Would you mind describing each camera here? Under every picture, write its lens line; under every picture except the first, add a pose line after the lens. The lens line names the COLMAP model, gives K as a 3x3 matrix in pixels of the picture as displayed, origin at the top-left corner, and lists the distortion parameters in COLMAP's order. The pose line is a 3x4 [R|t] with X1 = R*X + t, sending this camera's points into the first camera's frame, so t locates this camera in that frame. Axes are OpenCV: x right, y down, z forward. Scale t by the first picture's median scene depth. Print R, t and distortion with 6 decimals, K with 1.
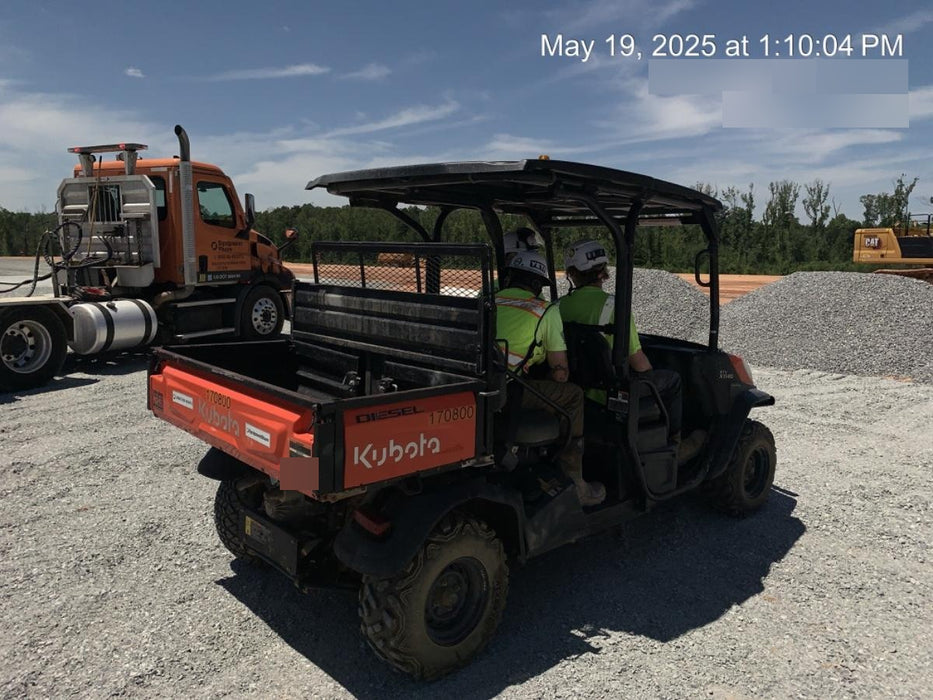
lens RADIAL K [[686.8, 0, 466.5], [0, 686.8, 350.0], [0, 0, 1]] dist [0.091537, -0.135949]
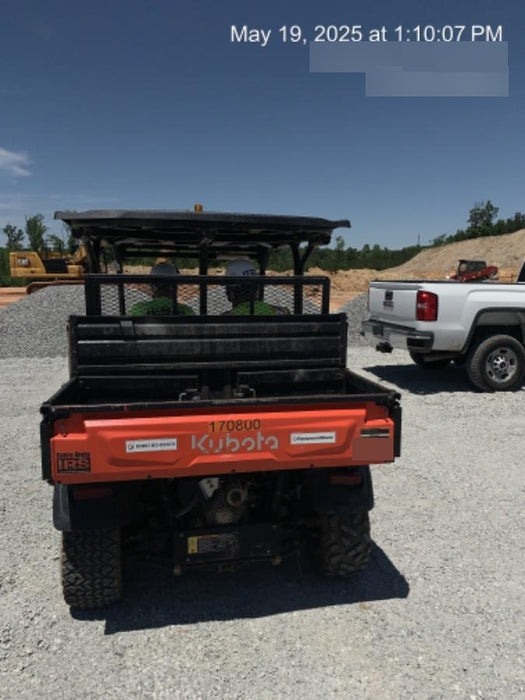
lens RADIAL K [[520.9, 0, 286.3], [0, 520.9, 347.9], [0, 0, 1]] dist [0.004806, -0.051787]
pose [[0.504778, -0.132027, 0.853093, -0.847197], [0.121427, 0.989269, 0.081254, -0.090796], [-0.854666, 0.062573, 0.515393, 0.430279]]
